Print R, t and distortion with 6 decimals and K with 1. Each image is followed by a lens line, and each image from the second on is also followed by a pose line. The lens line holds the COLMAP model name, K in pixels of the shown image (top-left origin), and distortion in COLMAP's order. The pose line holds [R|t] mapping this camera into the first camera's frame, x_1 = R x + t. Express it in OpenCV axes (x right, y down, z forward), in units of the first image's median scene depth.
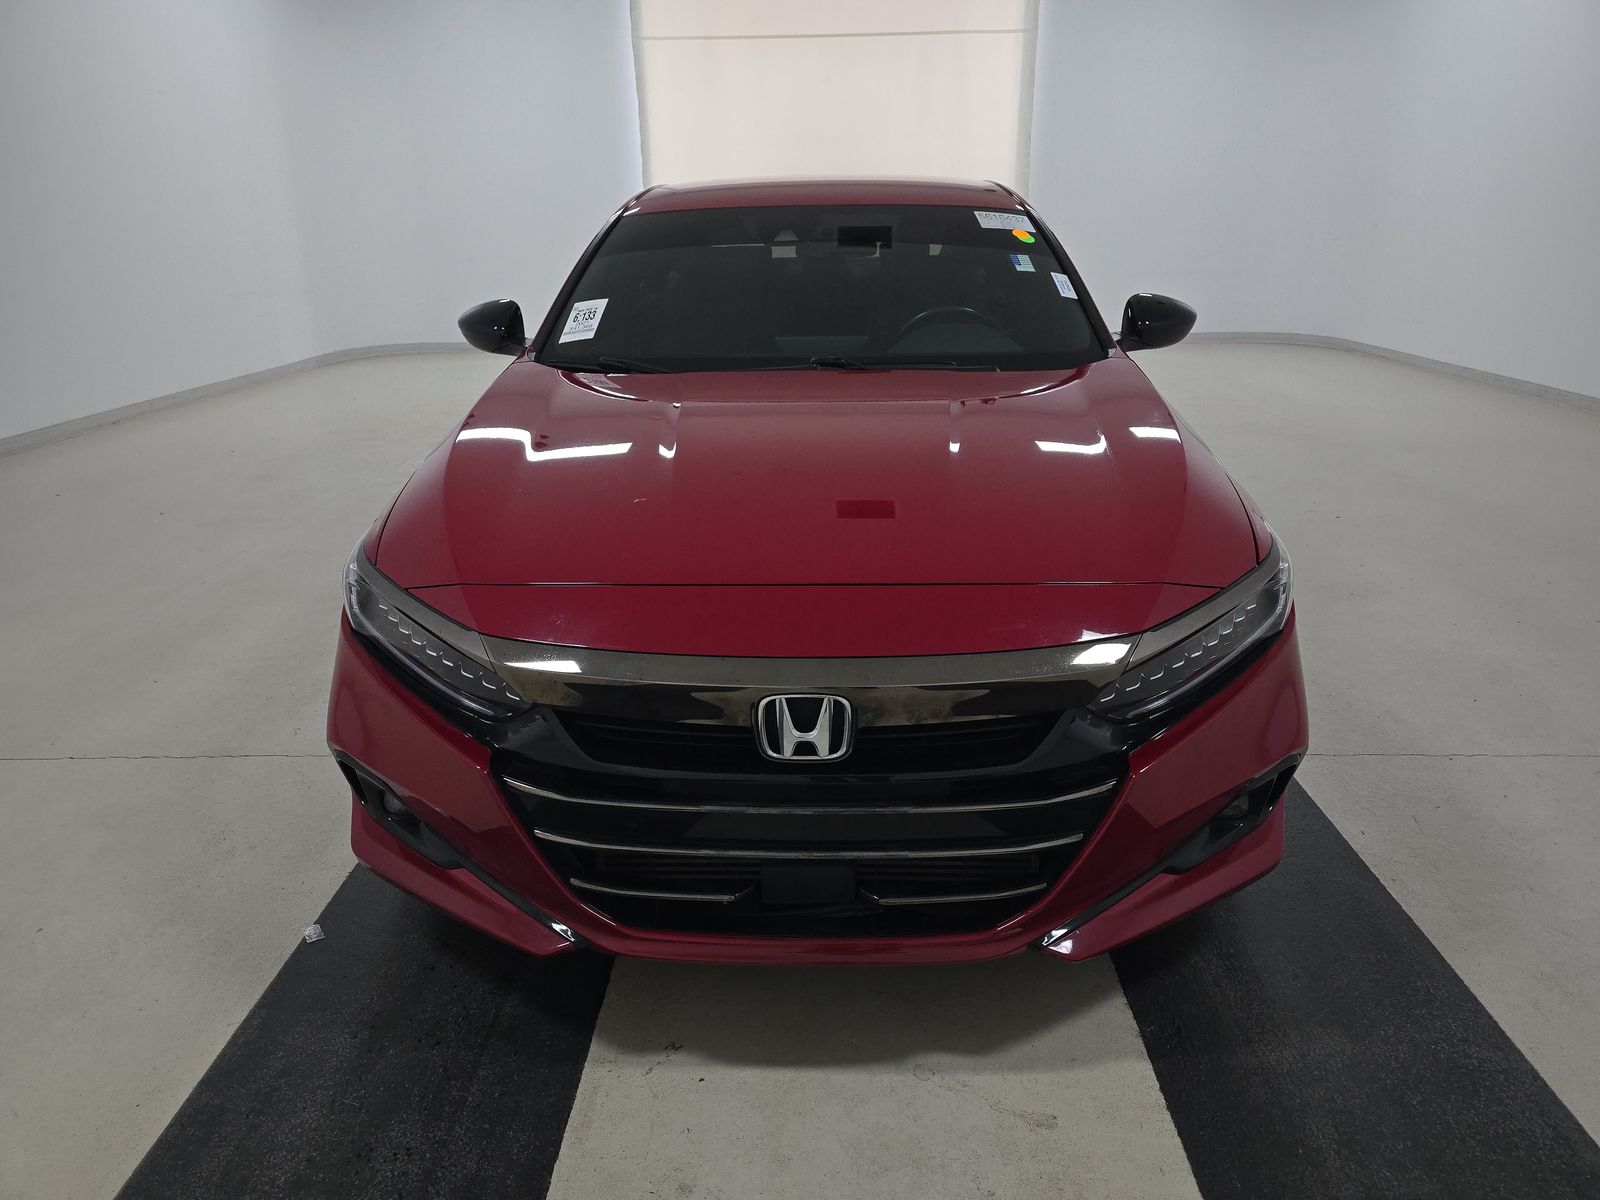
lens RADIAL K [[1075.3, 0, 807.0], [0, 1075.3, 610.2], [0, 0, 1]] dist [0.031840, -0.005731]
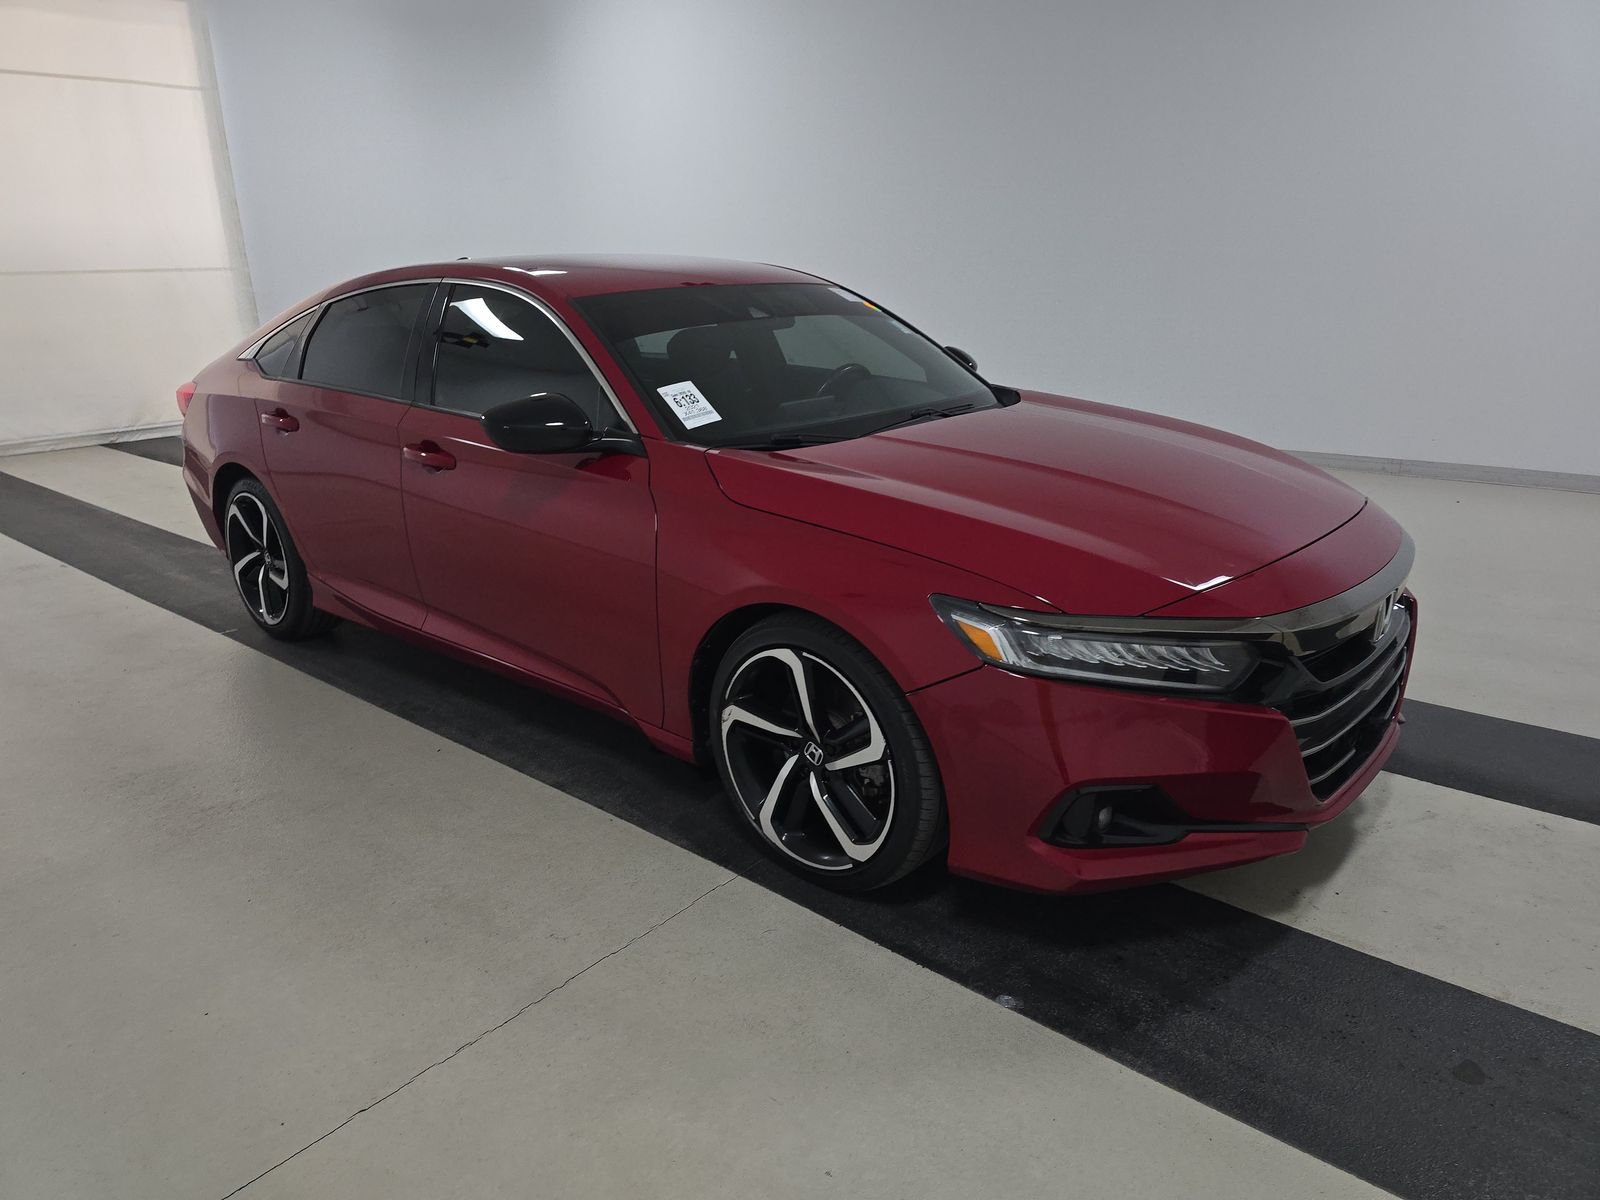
lens RADIAL K [[1075.3, 0, 803.5], [0, 1075.3, 594.4], [0, 0, 1]] dist [0.031840, -0.005731]
pose [[0.631341, -0.224102, 0.742420, -1.329324], [0.273064, 0.960267, 0.057651, -0.189927], [-0.725841, 0.166330, 0.667450, 0.433949]]
